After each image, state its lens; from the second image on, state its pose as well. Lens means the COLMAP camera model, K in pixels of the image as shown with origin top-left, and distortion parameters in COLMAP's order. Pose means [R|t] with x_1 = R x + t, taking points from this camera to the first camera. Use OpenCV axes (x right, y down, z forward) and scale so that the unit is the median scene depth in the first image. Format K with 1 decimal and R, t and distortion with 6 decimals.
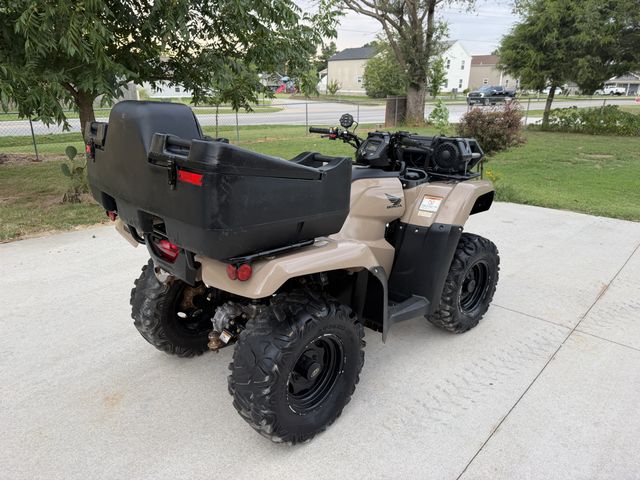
lens RADIAL K [[449.2, 0, 314.5], [0, 449.2, 240.2], [0, 0, 1]] dist [0.014508, -0.028801]
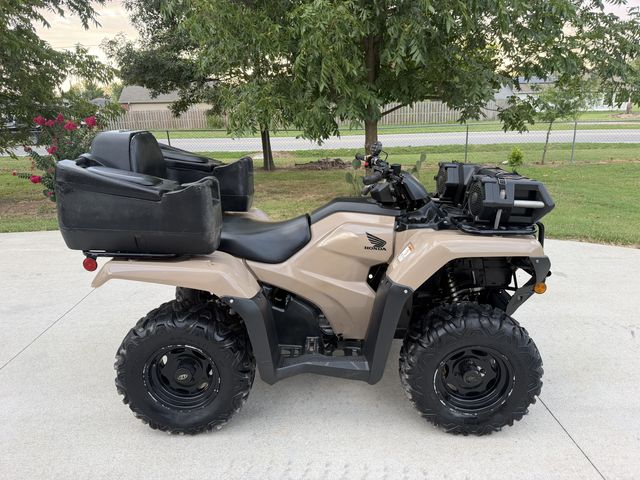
lens RADIAL K [[449.2, 0, 314.5], [0, 449.2, 240.2], [0, 0, 1]] dist [0.014508, -0.028801]
pose [[0.706235, 0.185066, -0.683361, 0.664863], [-0.203850, 0.977509, 0.054052, -0.111026], [0.677995, 0.101130, 0.728077, 0.286573]]
